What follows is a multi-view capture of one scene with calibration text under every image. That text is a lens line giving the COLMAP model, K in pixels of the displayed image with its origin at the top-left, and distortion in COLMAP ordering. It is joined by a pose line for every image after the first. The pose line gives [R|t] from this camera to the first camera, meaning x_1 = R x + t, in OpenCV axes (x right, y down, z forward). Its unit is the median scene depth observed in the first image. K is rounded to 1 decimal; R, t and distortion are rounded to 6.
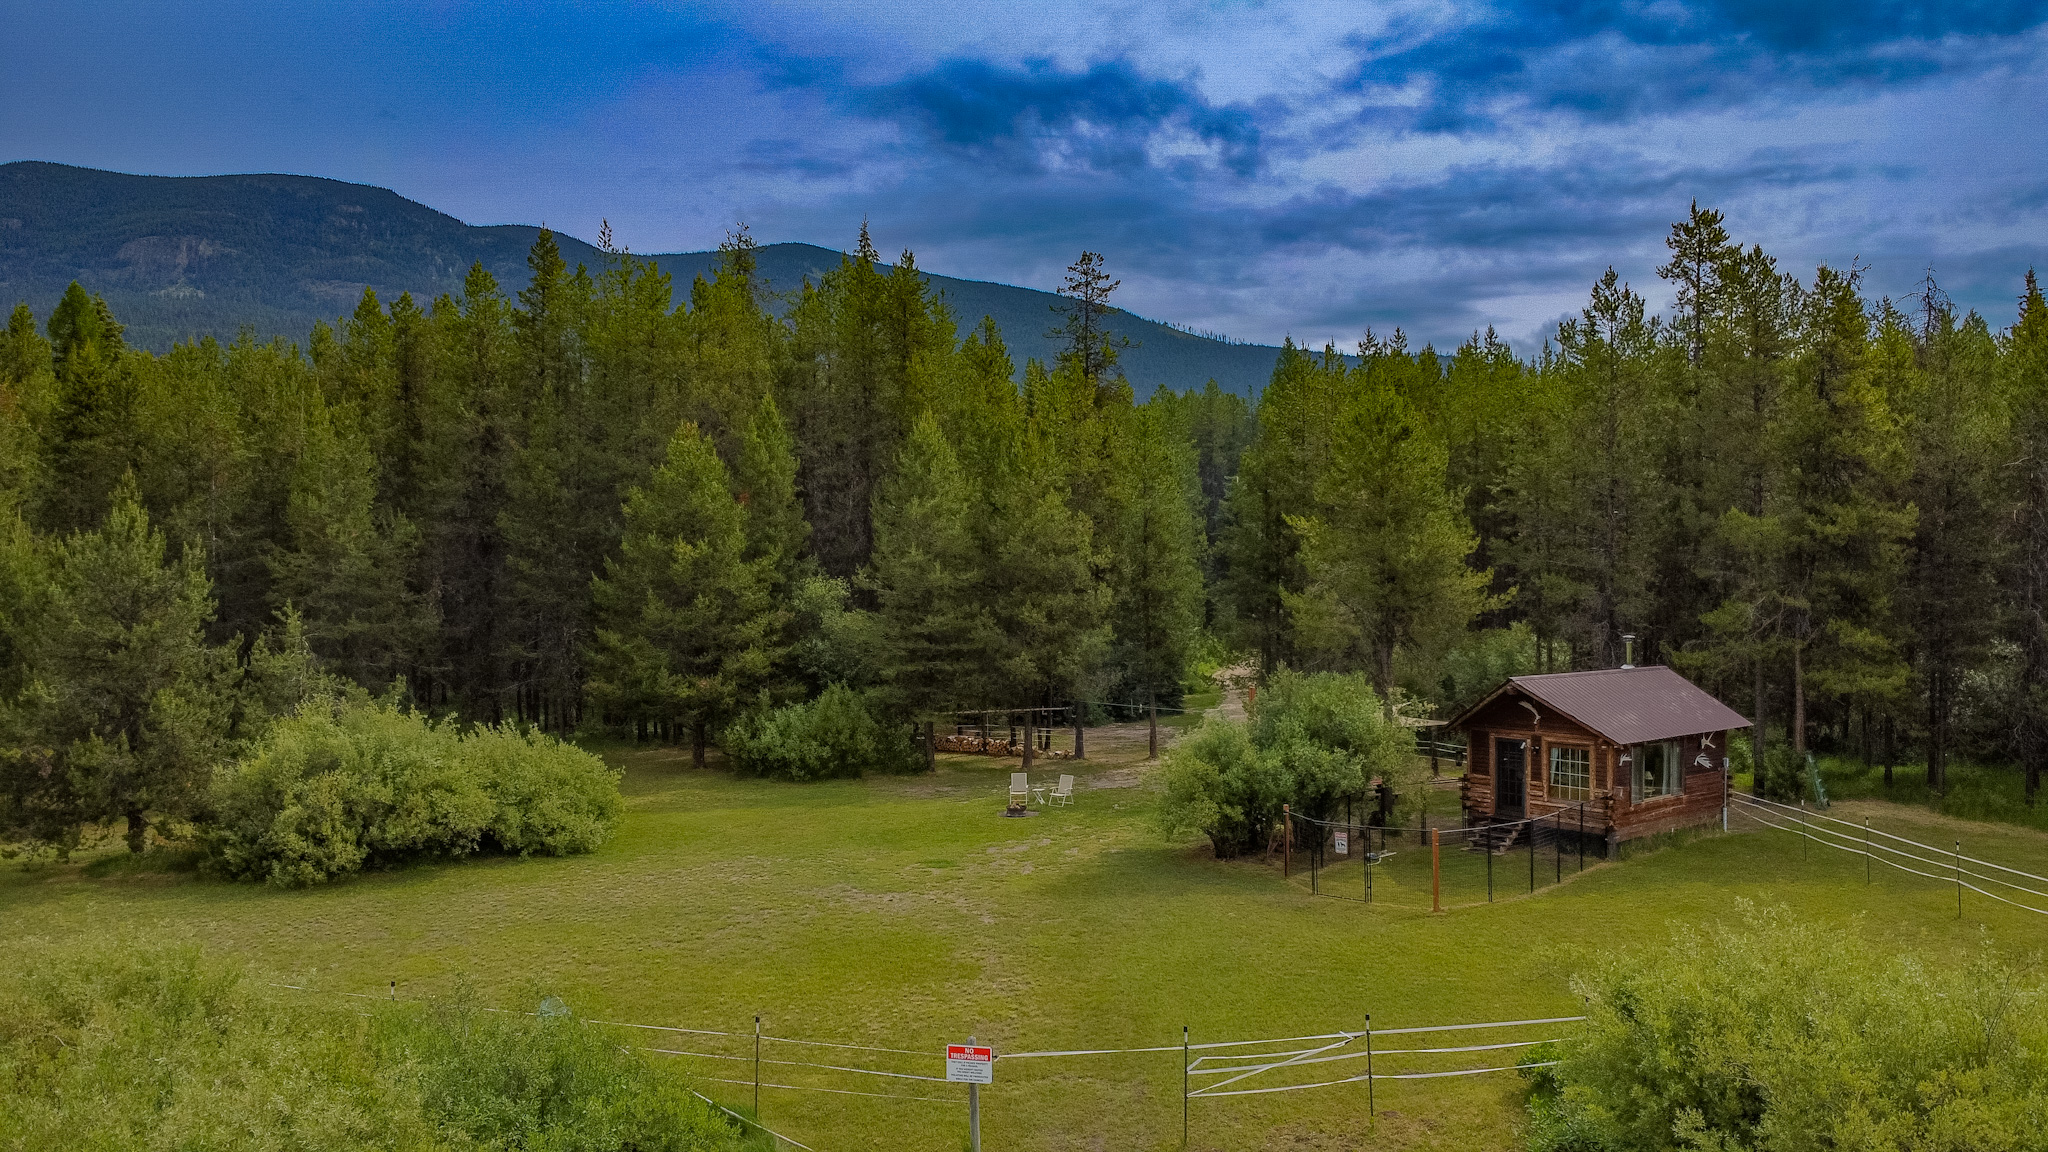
lens RADIAL K [[1483.8, 0, 1024.0], [0, 1483.8, 576.0], [0, 0, 1]] dist [-0.026761, -0.013430]
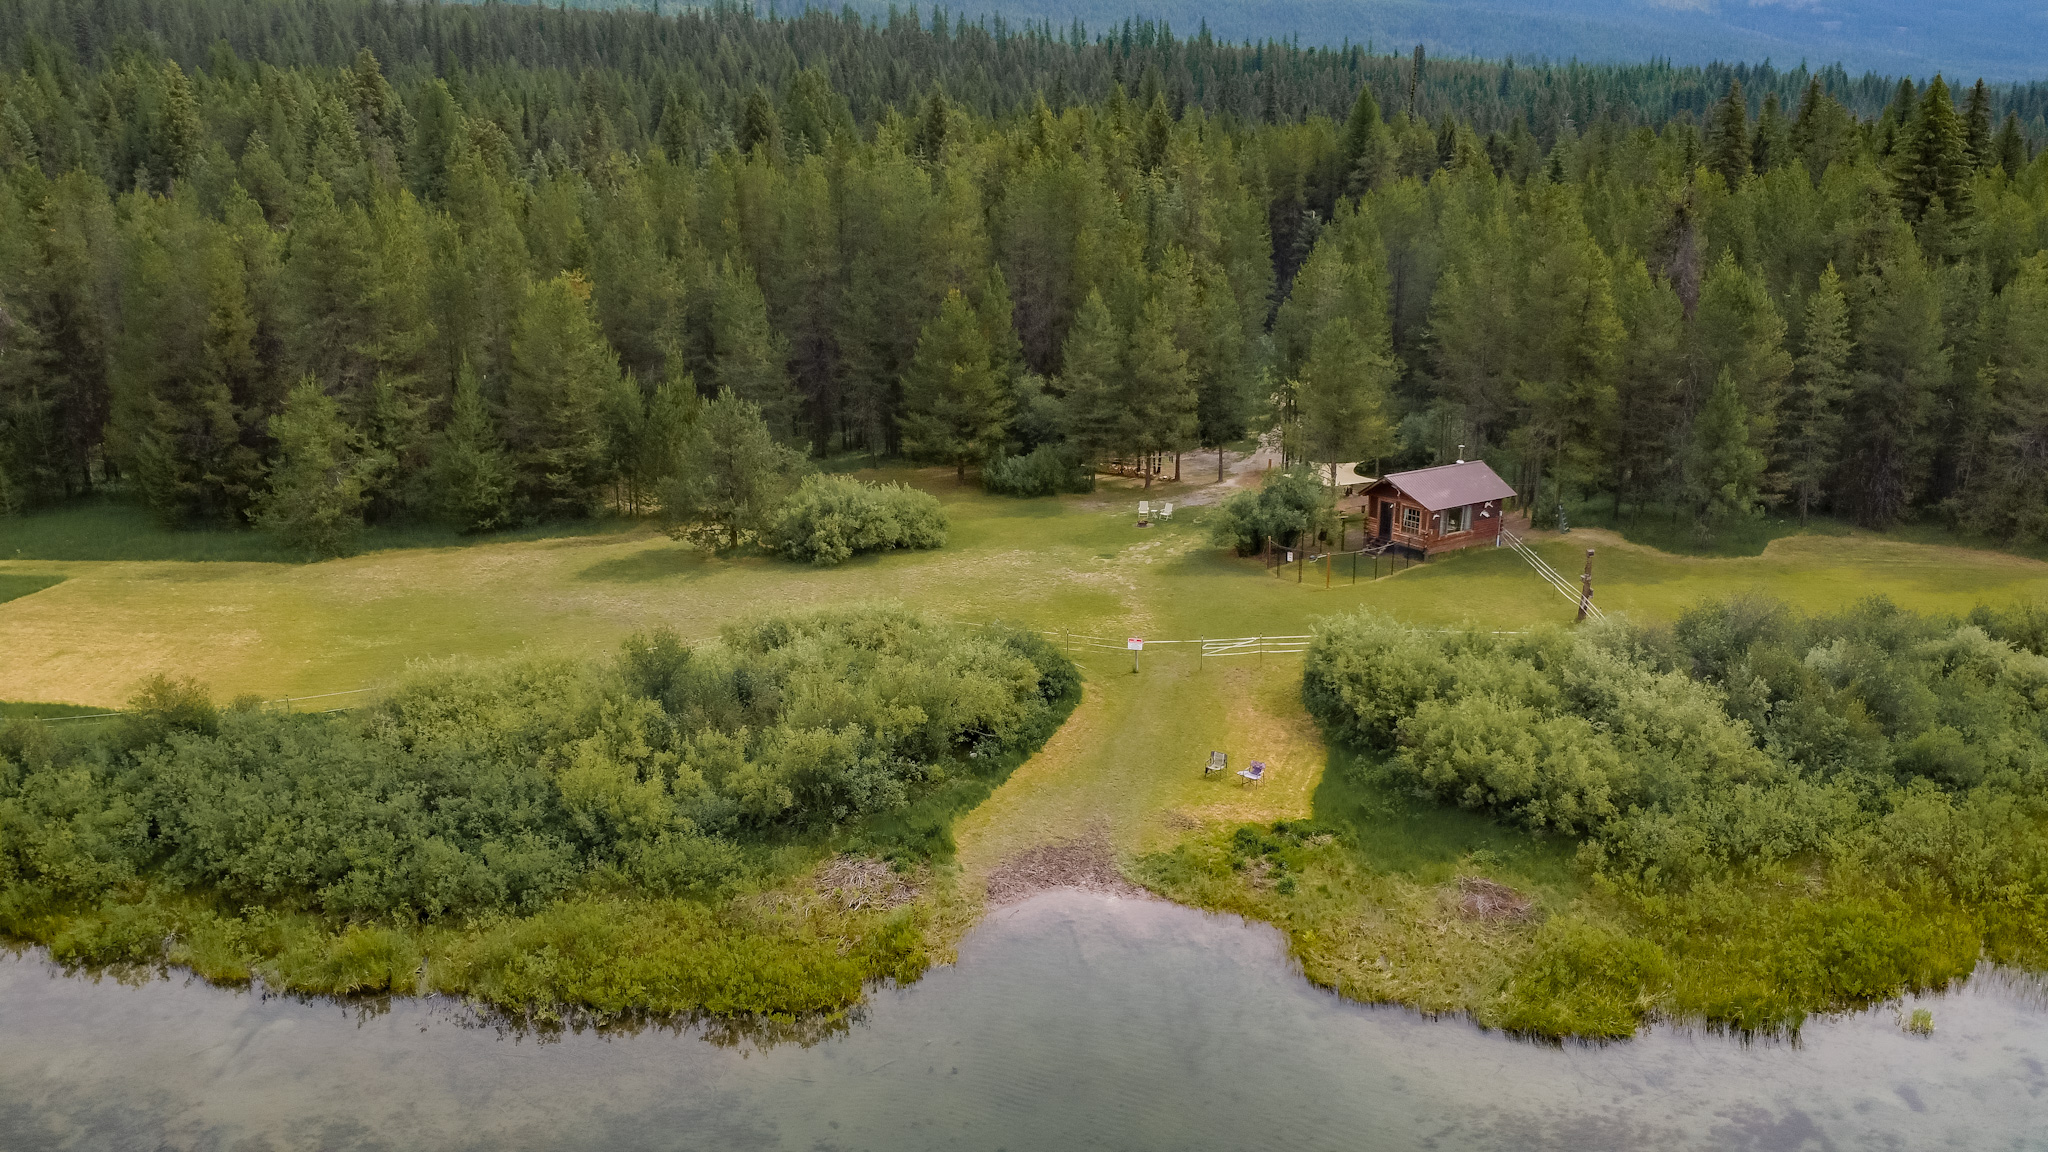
lens RADIAL K [[1483.8, 0, 1024.0], [0, 1483.8, 576.0], [0, 0, 1]] dist [-0.026761, -0.013430]
pose [[0.997409, 0.020944, -0.068817, -0.021698], [-0.002213, 0.965159, 0.261656, -0.246080], [0.071899, -0.260826, 0.962705, -0.781002]]
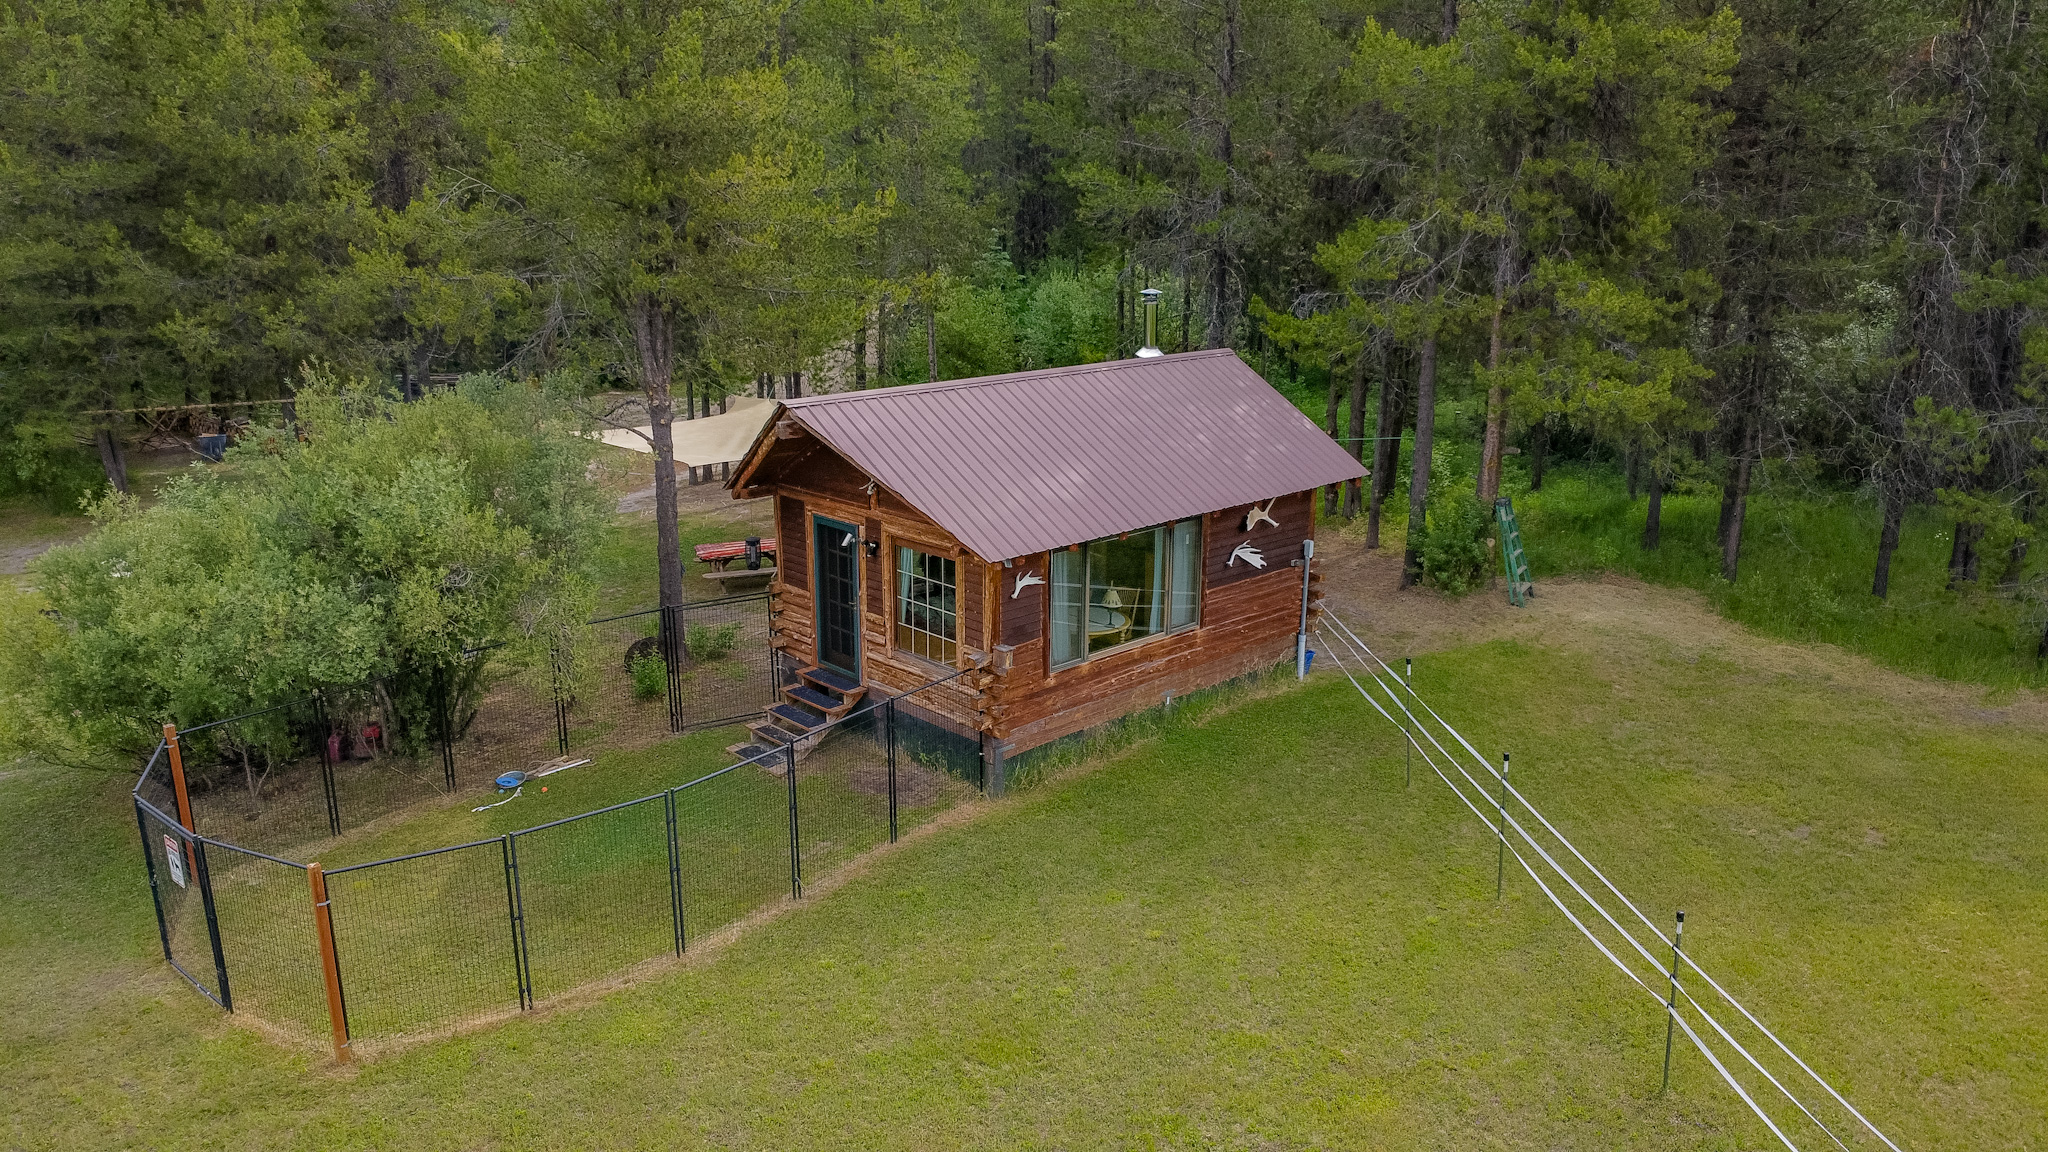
lens RADIAL K [[1483.8, 0, 1024.0], [0, 1483.8, 576.0], [0, 0, 1]] dist [-0.026761, -0.013430]
pose [[0.997115, -0.018137, 0.073707, 0.268056], [-0.001759, 0.965251, 0.261318, 0.002484], [-0.075885, -0.260693, 0.962435, 0.405363]]
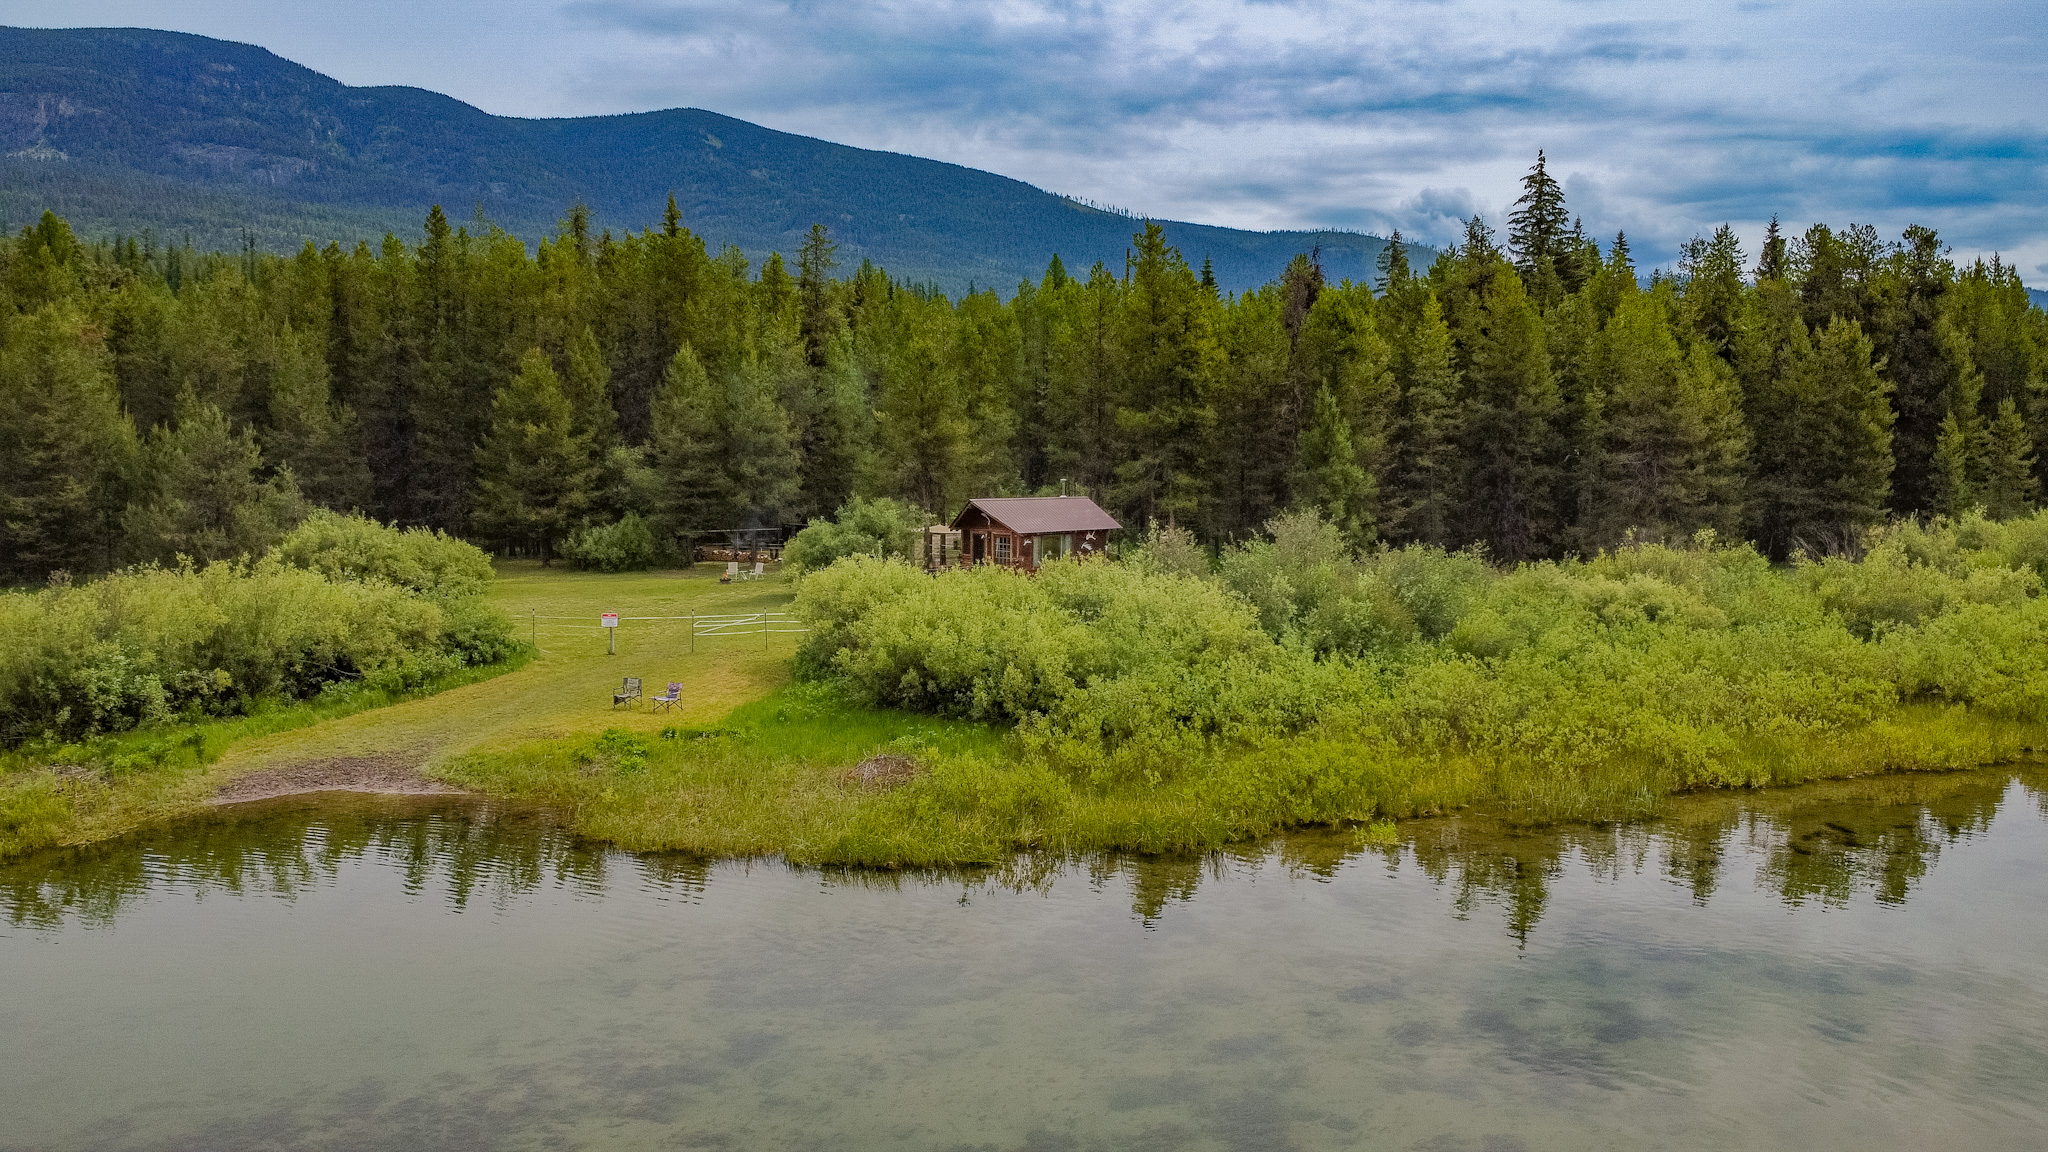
lens RADIAL K [[1483.8, 0, 1024.0], [0, 1483.8, 576.0], [0, 0, 1]] dist [-0.026761, -0.013430]
pose [[0.997994, -0.003664, 0.063200, 0.203009], [-0.001634, 0.996500, 0.083579, 0.006082], [-0.063285, -0.083515, 0.994495, -0.646783]]
